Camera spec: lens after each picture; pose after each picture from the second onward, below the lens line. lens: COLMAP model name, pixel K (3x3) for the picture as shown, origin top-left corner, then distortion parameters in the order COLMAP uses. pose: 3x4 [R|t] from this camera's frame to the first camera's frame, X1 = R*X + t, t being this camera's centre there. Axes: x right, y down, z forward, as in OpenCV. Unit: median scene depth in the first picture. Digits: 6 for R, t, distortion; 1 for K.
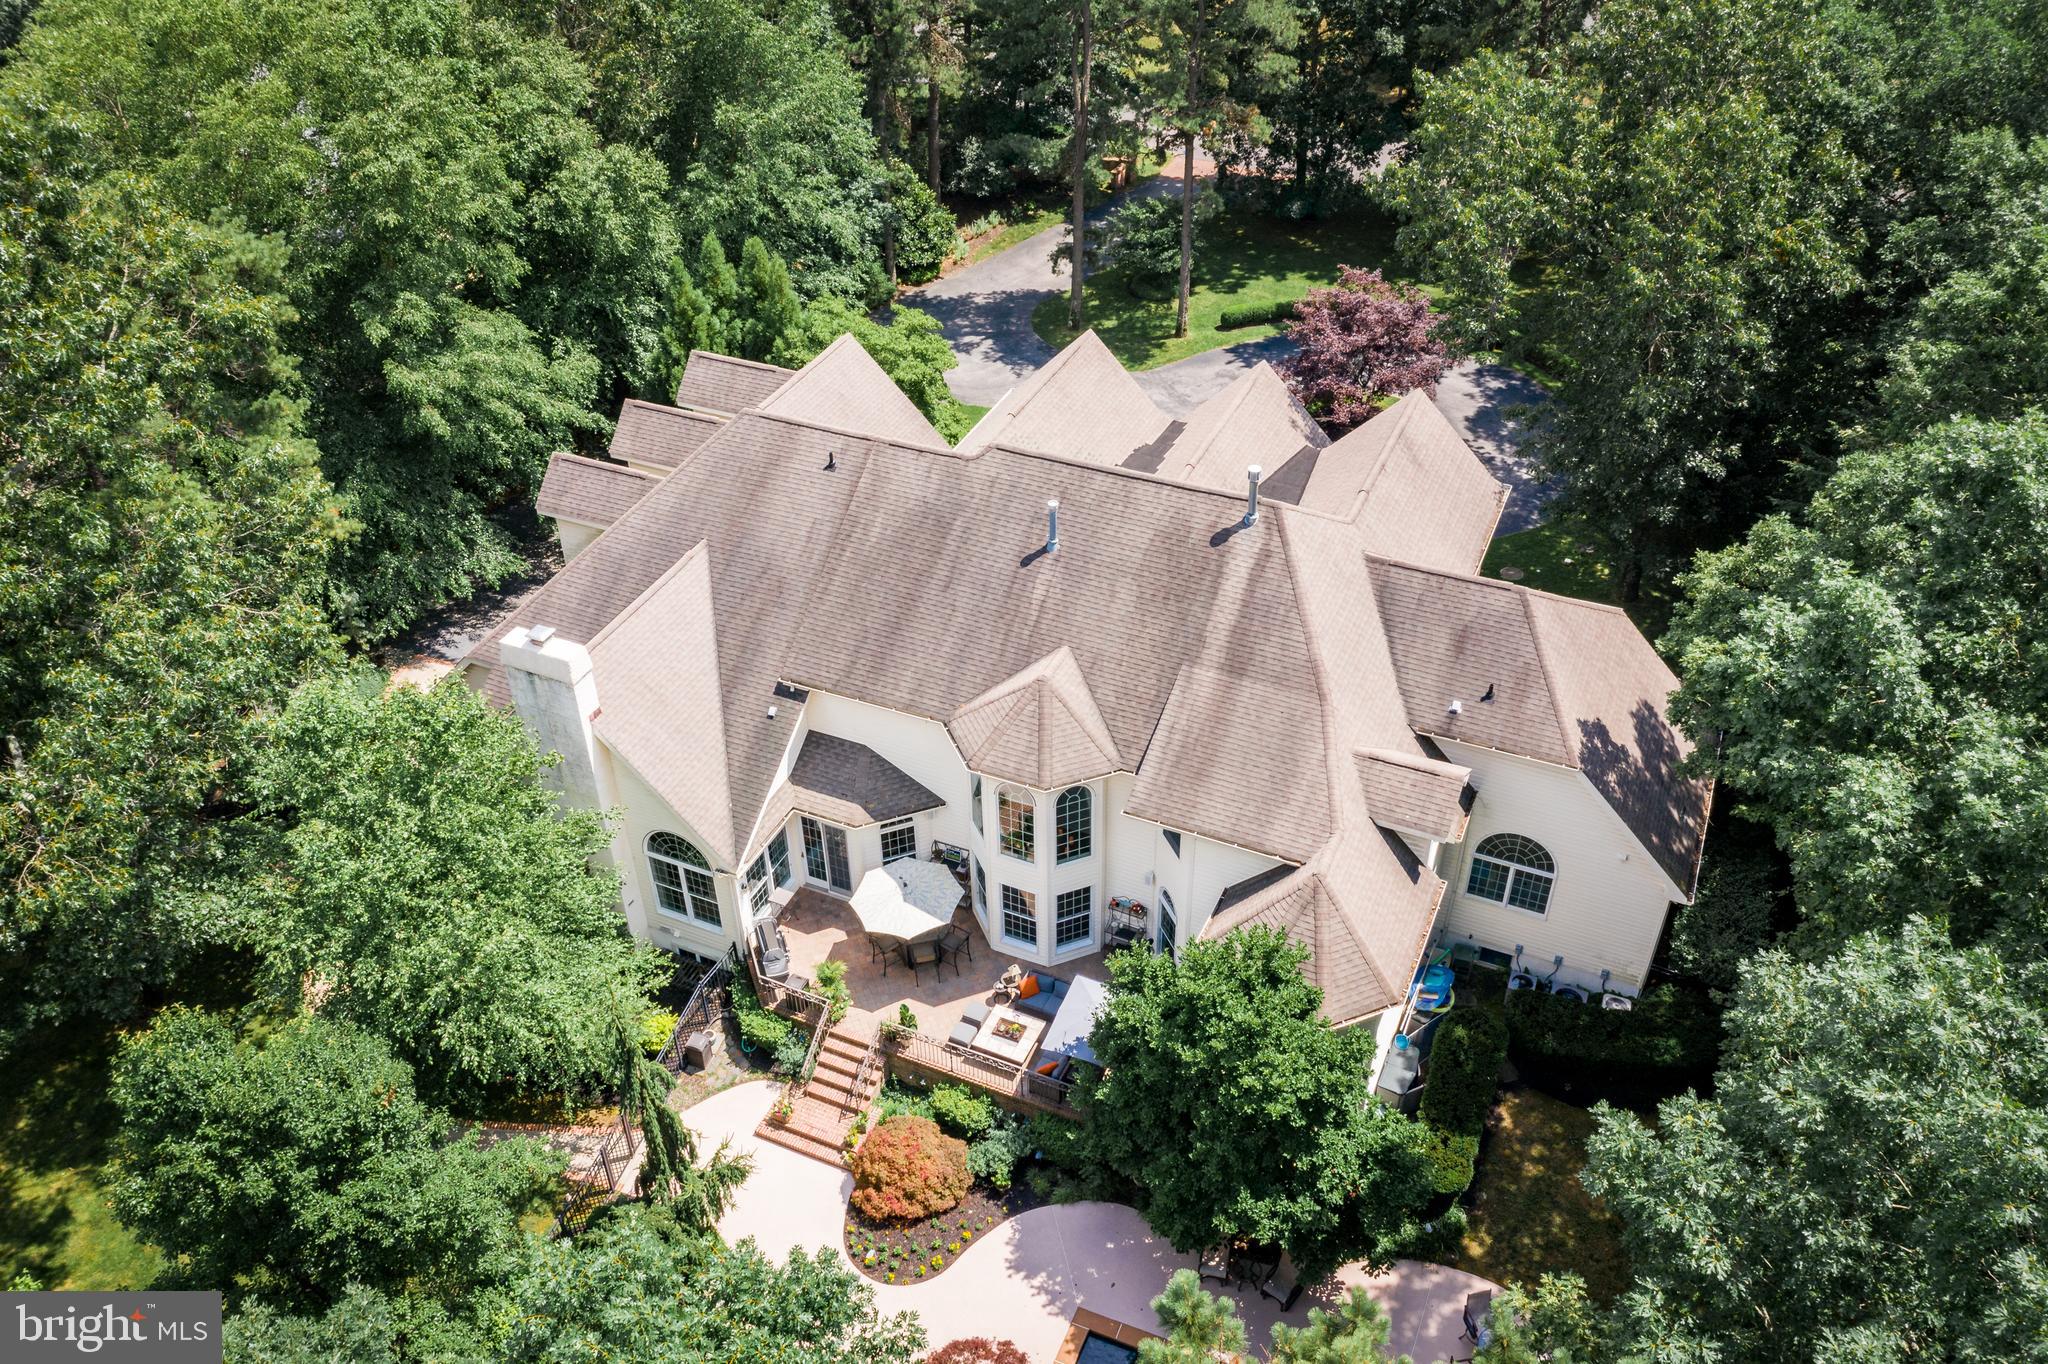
lens RADIAL K [[1617.6, 0, 1024.0], [0, 1617.6, 682.0], [0, 0, 1]] dist [-0.005656, 0.020756]
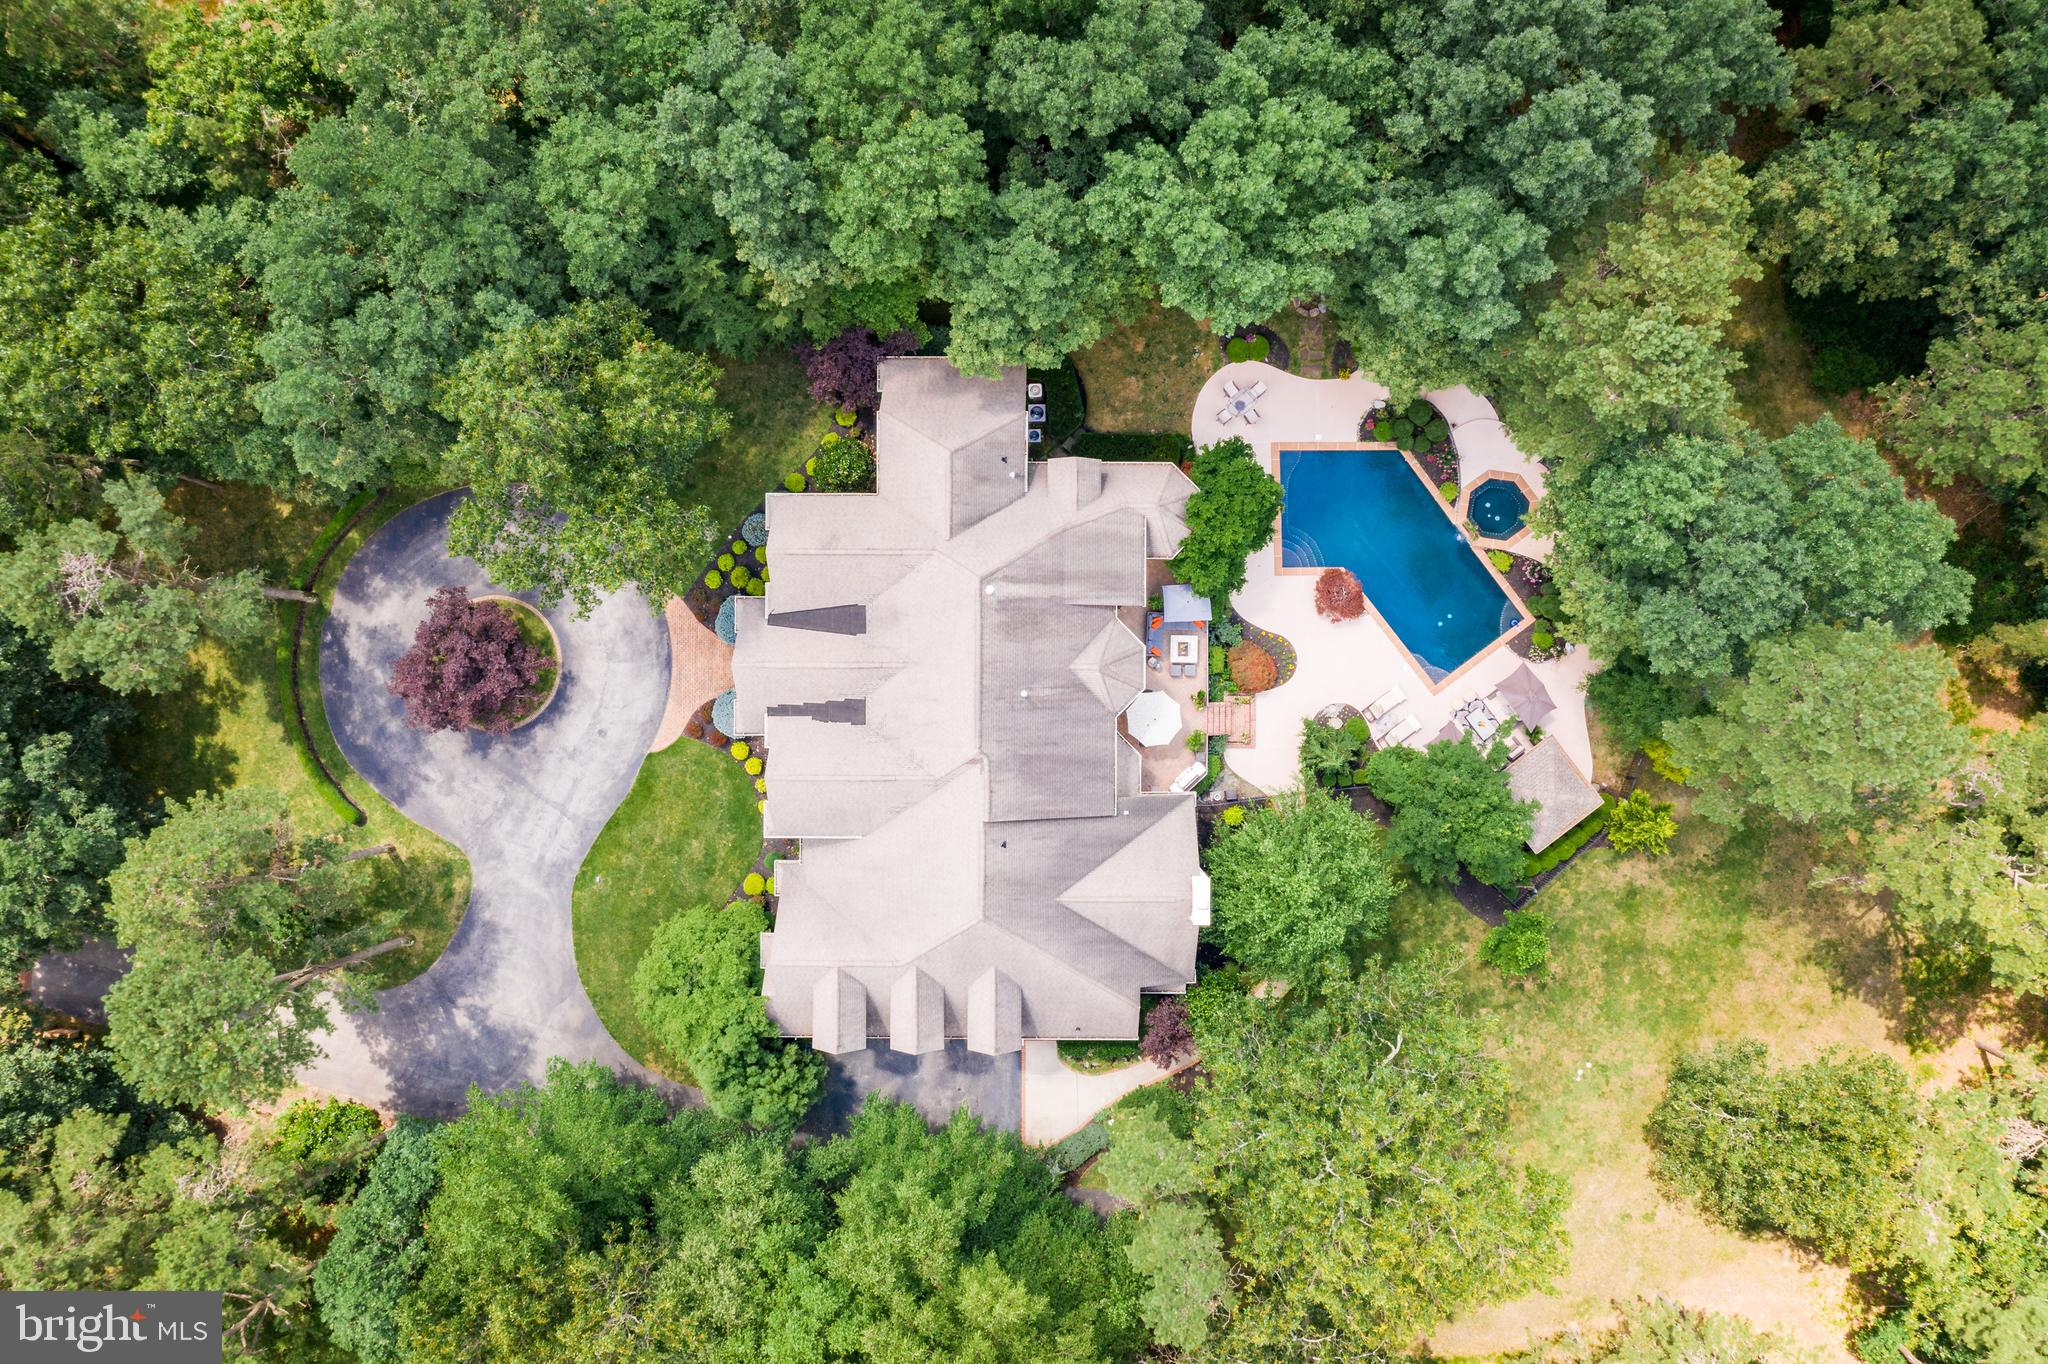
lens RADIAL K [[1607.8, 0, 1024.0], [0, 1607.8, 682.0], [0, 0, 1]] dist [0.002524, 0.003207]
pose [[-0.410190, -0.911697, 0.023532, -0.012056], [0.568659, -0.235508, 0.788139, -1.517540], [-0.713001, 0.336668, 0.615048, -0.117829]]
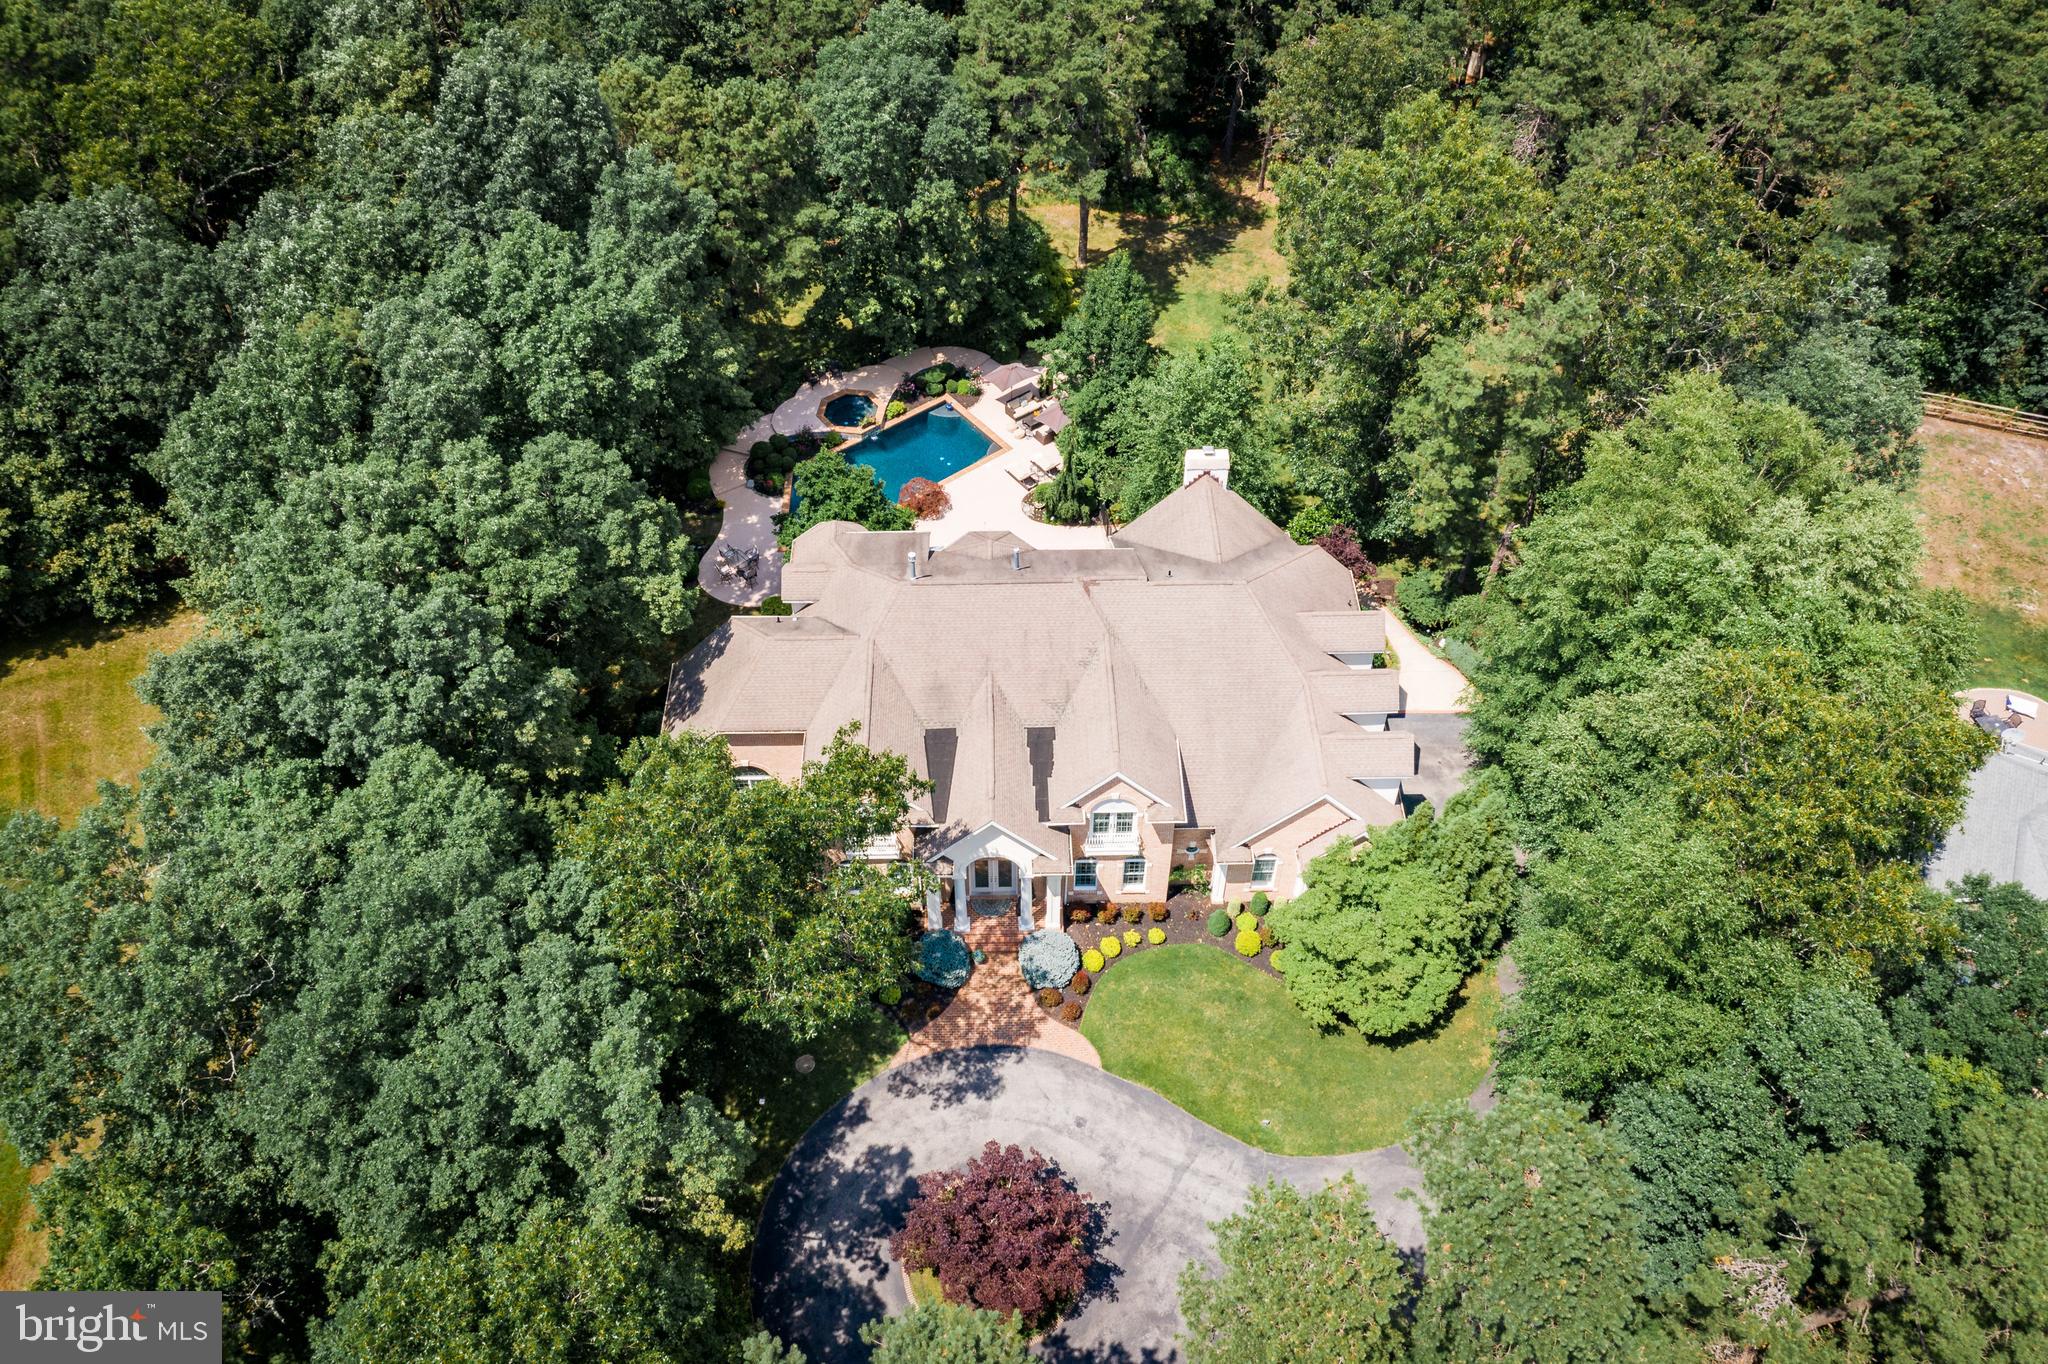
lens RADIAL K [[1636.2, 0, 1024.0], [0, 1636.2, 682.0], [0, 0, 1]] dist [-0.001401, 0.005221]
pose [[-0.902823, 0.328060, -0.278006, 0.567573], [-0.252090, 0.119977, 0.960238, -1.849719], [0.348370, 0.937007, -0.025617, 1.176119]]
